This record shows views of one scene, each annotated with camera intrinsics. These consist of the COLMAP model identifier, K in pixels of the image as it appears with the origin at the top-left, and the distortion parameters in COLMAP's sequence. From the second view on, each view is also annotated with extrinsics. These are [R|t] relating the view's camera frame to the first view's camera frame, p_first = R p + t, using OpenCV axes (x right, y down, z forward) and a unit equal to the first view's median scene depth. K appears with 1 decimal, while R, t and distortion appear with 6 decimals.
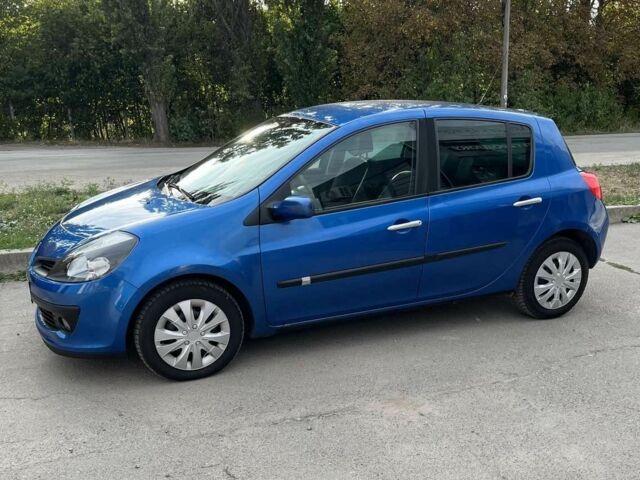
lens RADIAL K [[644.4, 0, 320.0], [0, 644.4, 240.0], [0, 0, 1]] dist [0.082684, -0.146045]
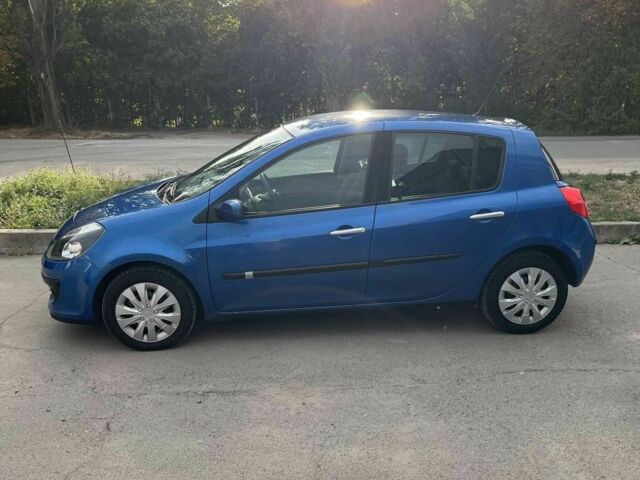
lens RADIAL K [[644.4, 0, 320.0], [0, 644.4, 240.0], [0, 0, 1]] dist [0.082684, -0.146045]
pose [[0.954946, 0.067330, -0.289042, 0.428905], [-0.062332, 0.997704, 0.026471, -0.036133], [0.290161, -0.007262, 0.956950, -0.041360]]
